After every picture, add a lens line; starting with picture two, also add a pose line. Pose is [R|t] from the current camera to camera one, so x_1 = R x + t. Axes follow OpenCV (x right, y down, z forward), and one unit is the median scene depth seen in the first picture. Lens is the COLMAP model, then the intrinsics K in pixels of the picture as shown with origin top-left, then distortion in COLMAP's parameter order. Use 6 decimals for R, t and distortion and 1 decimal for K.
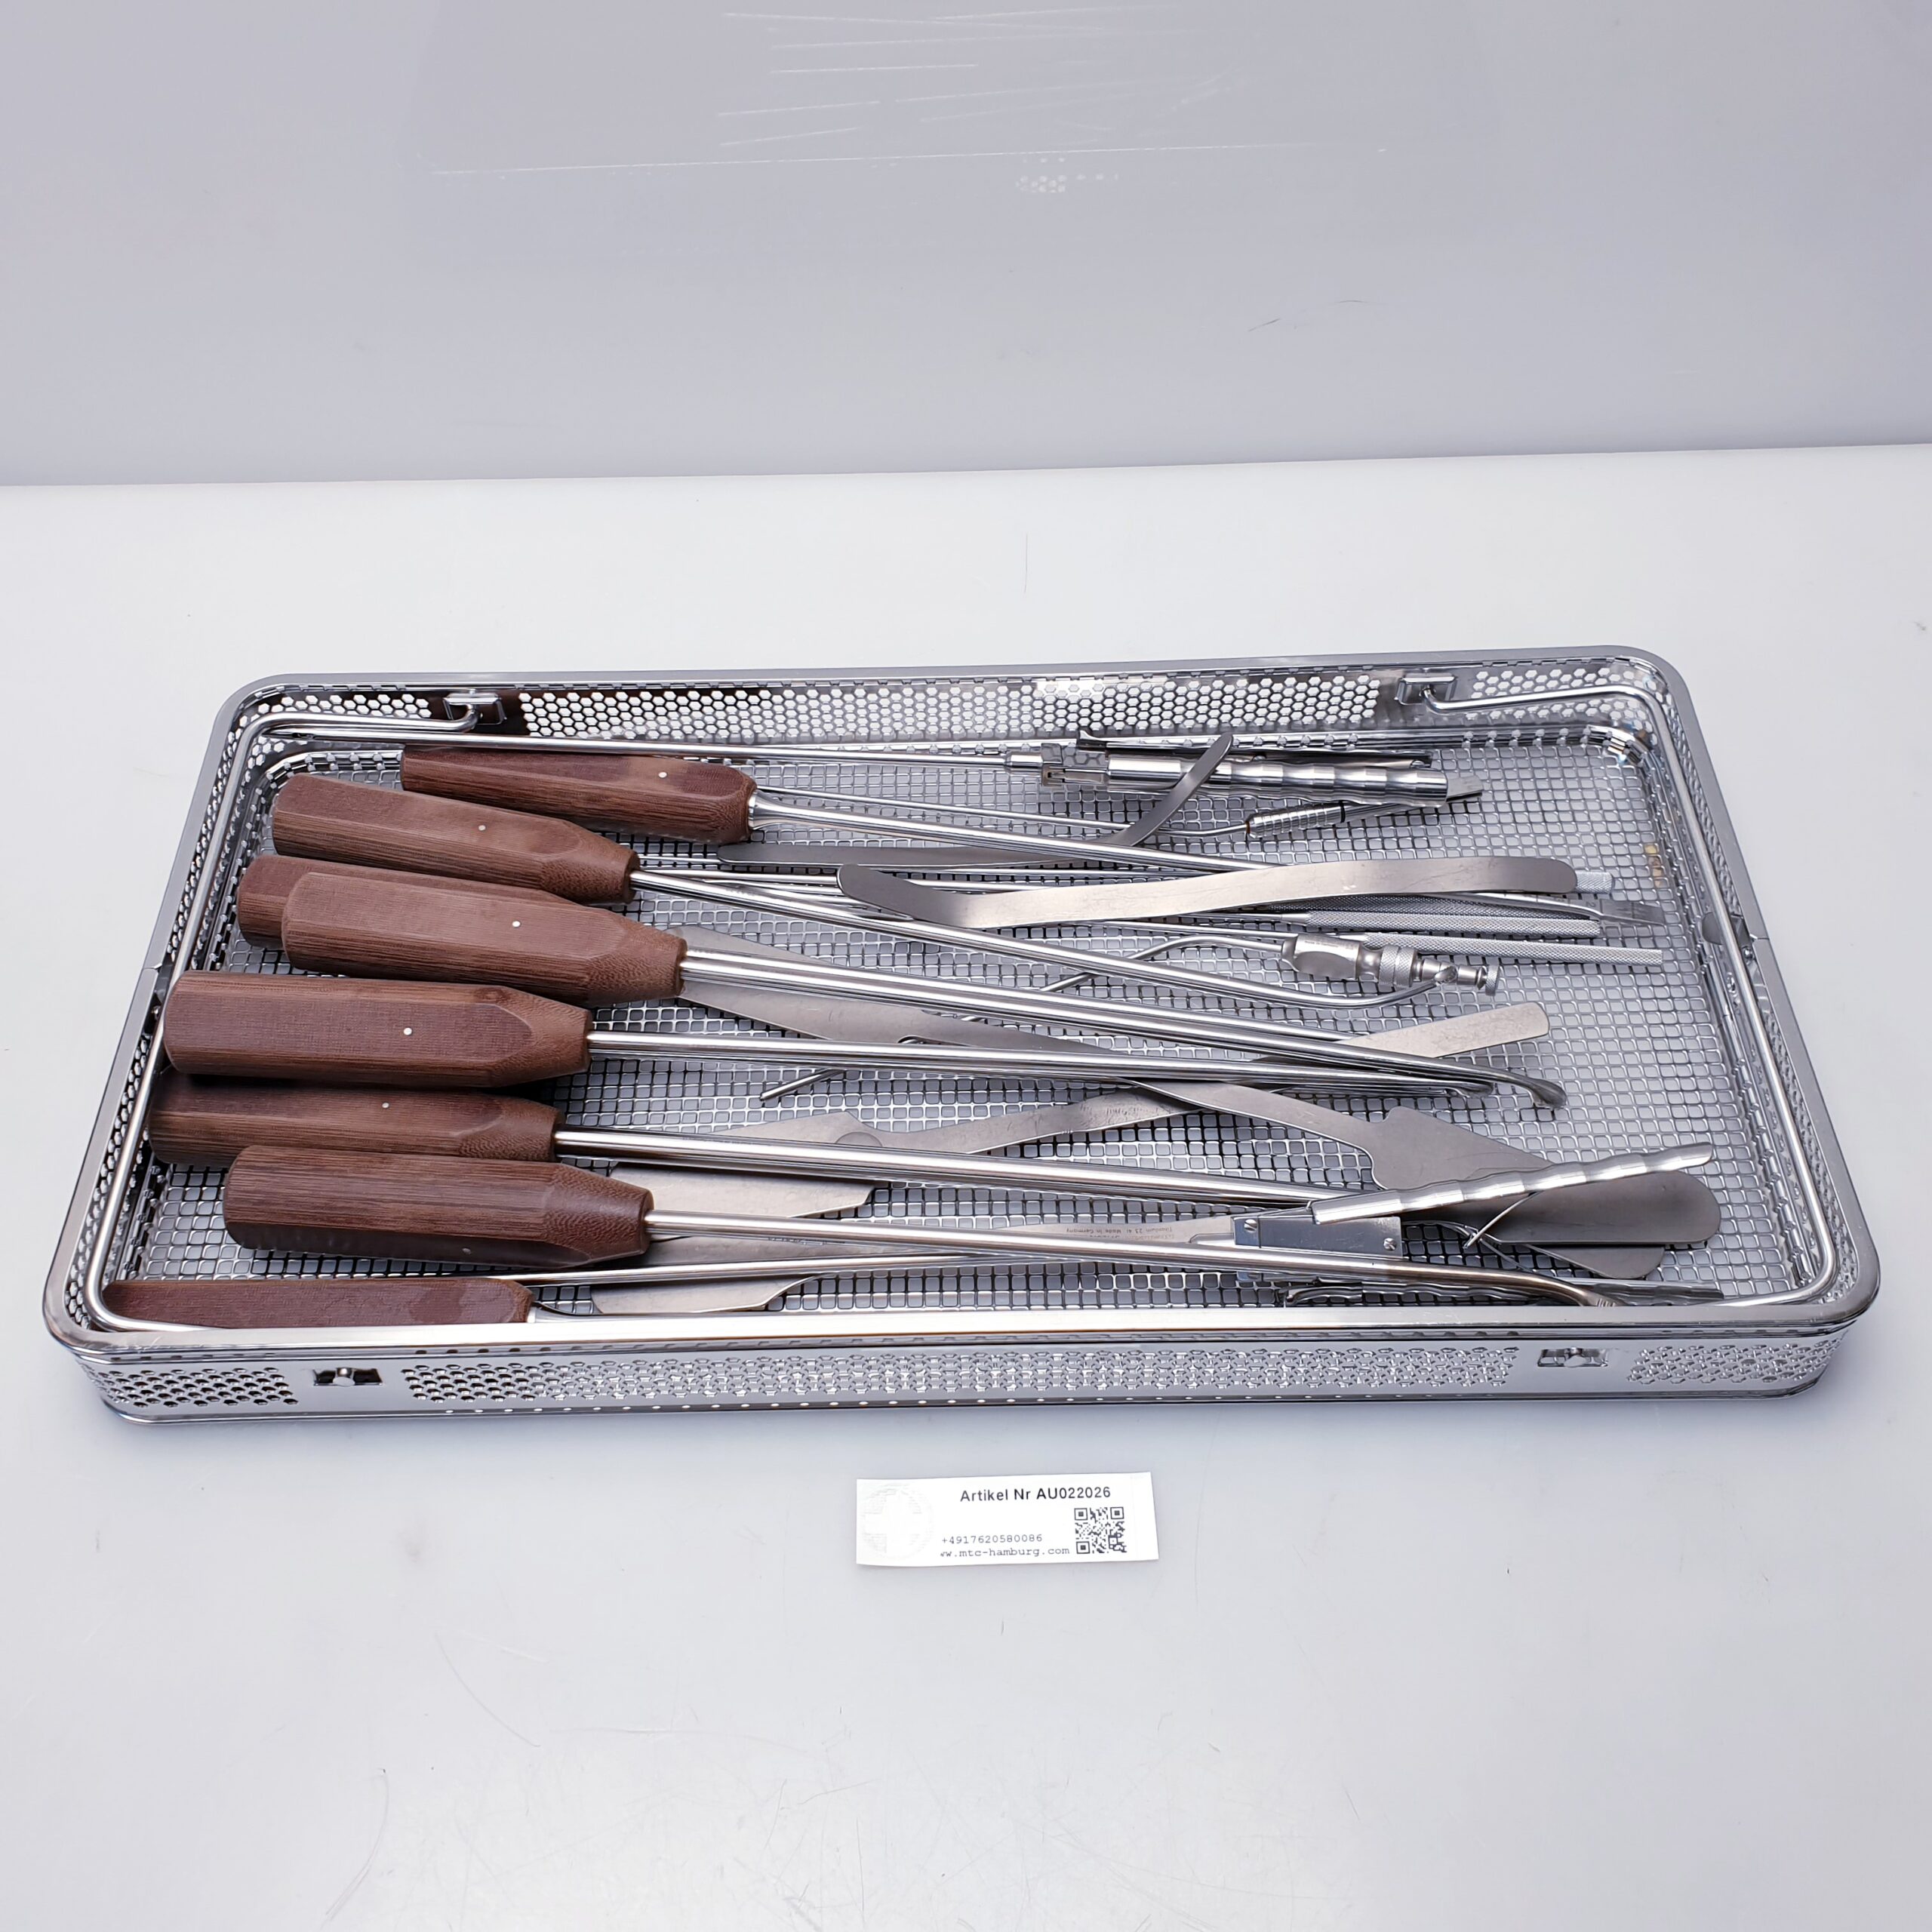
lens RADIAL K [[2025.2, 0, 938.3], [0, 2025.2, 951.1], [0, 0, 1]] dist [-0.004773, 0.003169]
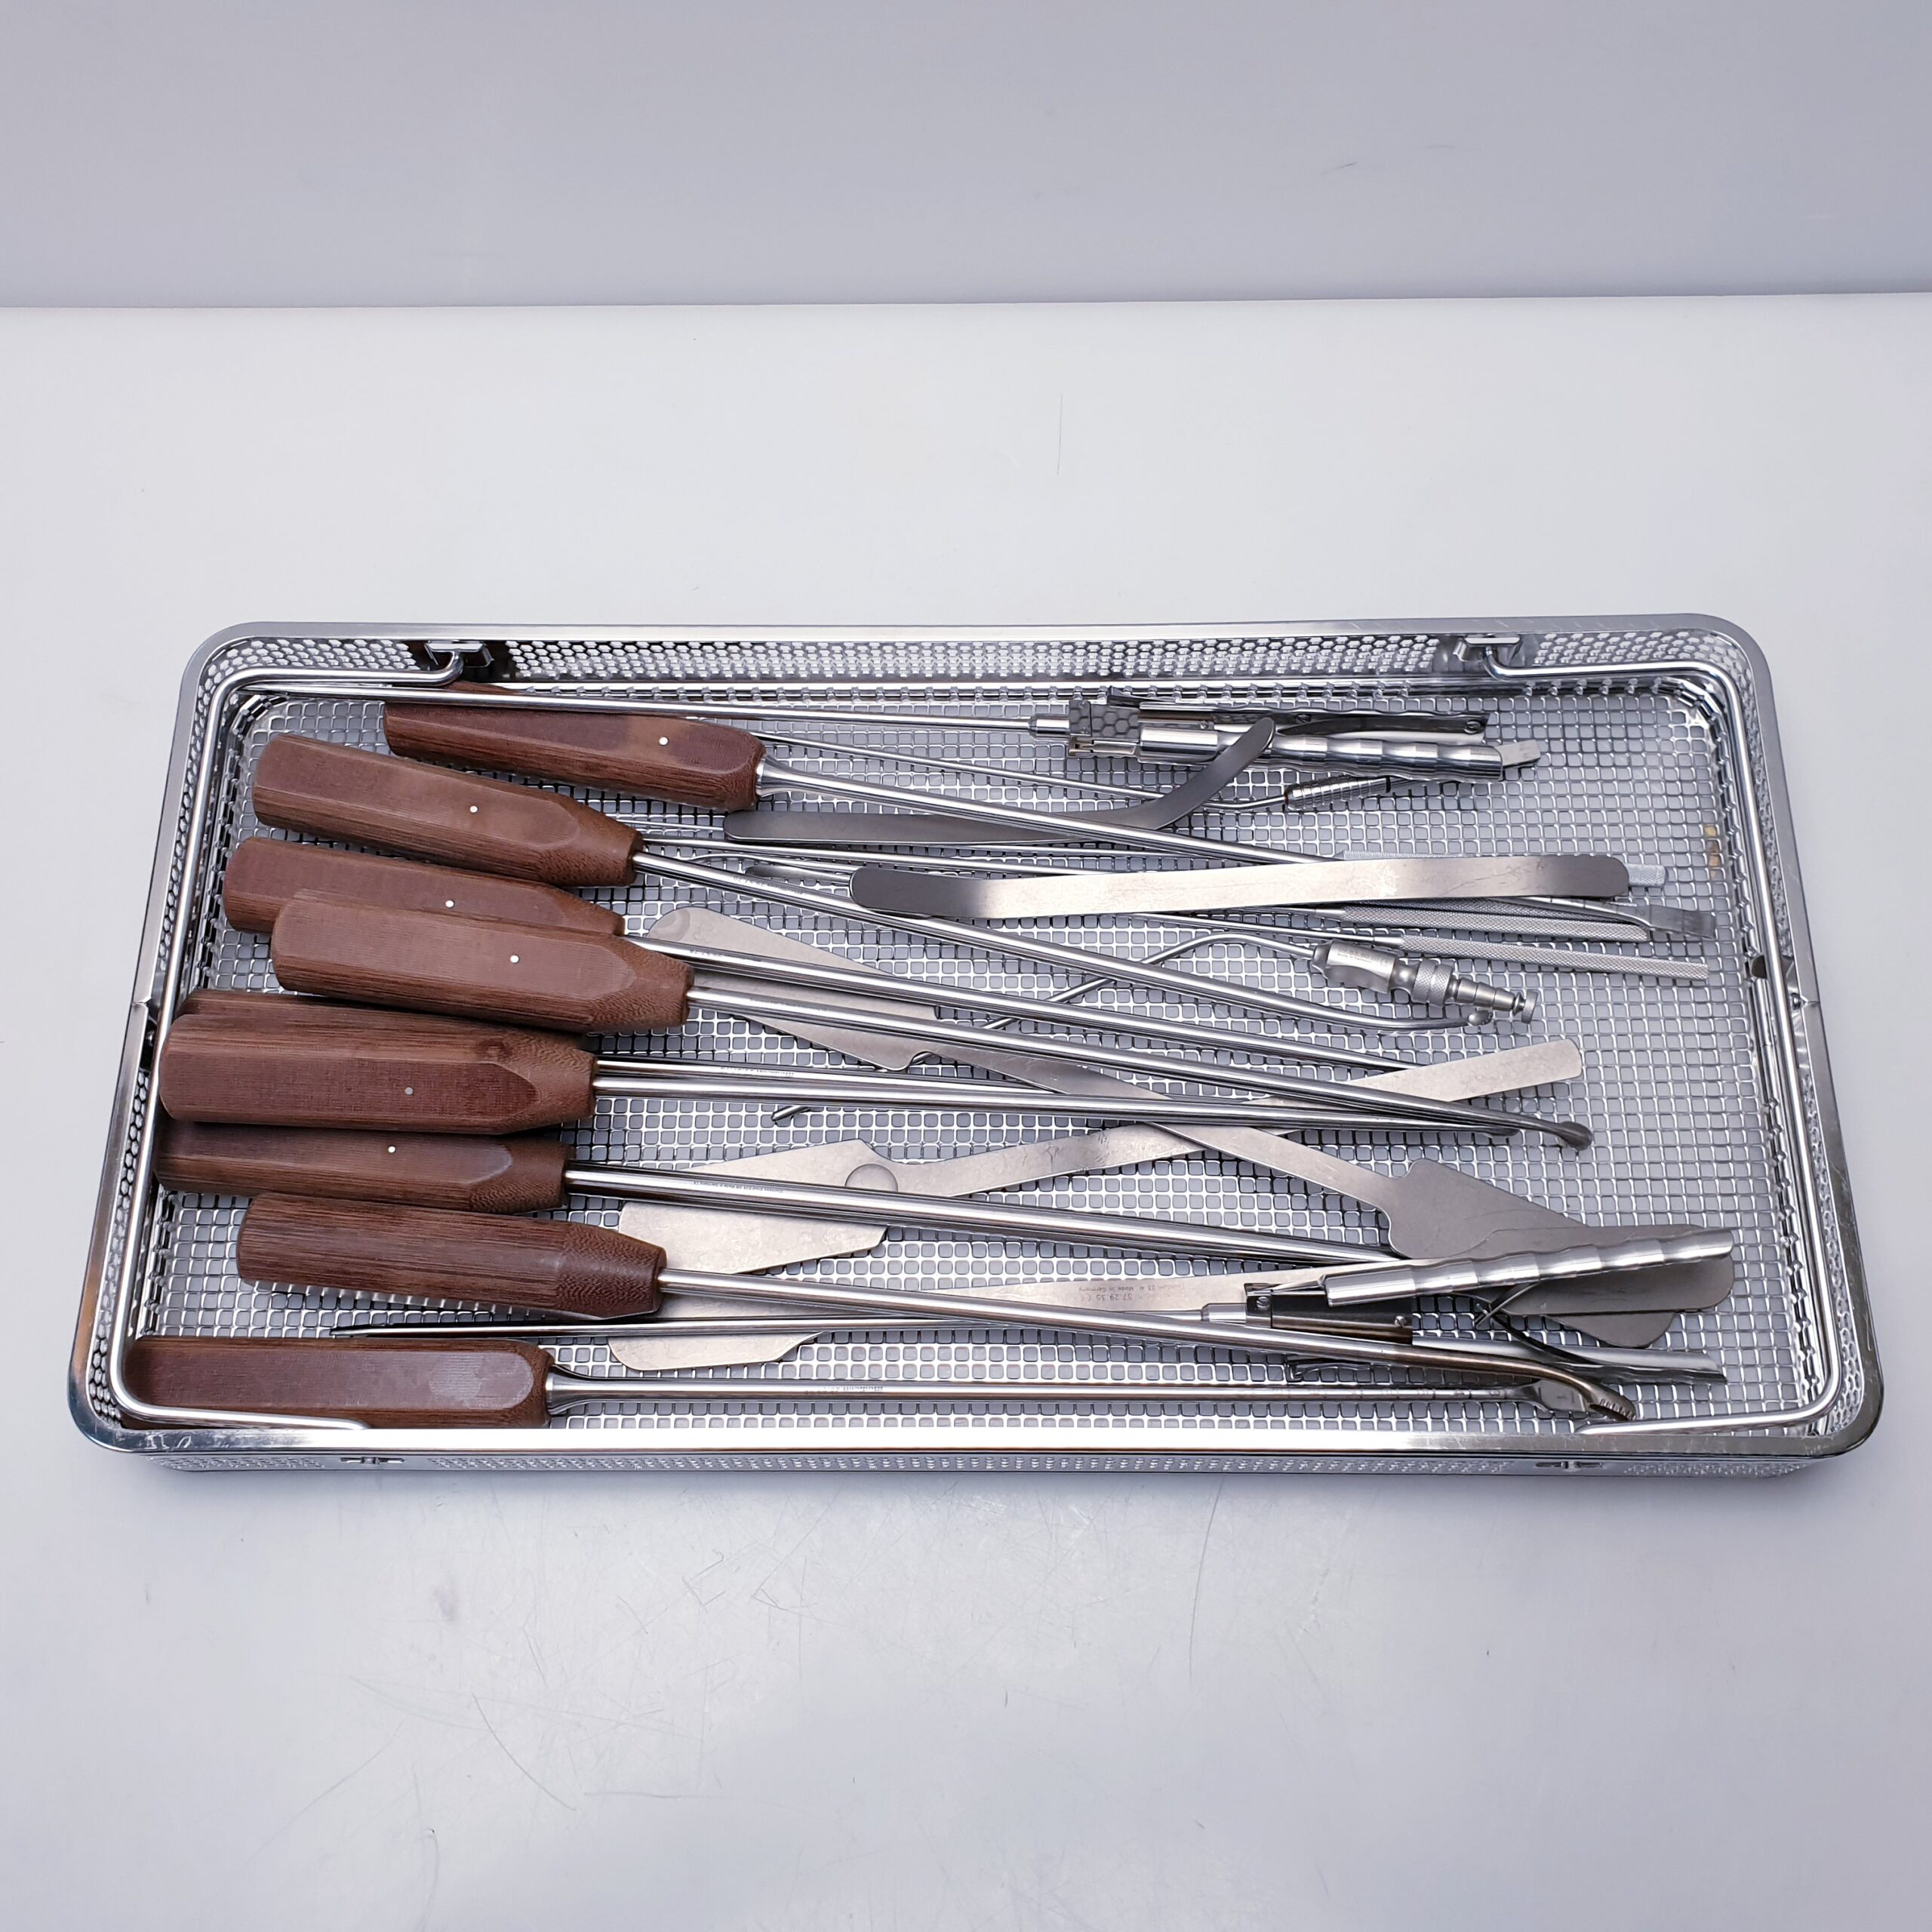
lens RADIAL K [[2006.1, 0, 953.4], [0, 2006.1, 914.4], [0, 0, 1]] dist [-0.028022, 0.072957]
pose [[0.999911, 0.013205, -0.001747, 0.000251], [-0.012071, 0.953765, 0.300311, -0.301170], [0.005631, -0.300263, 0.953840, 0.097785]]
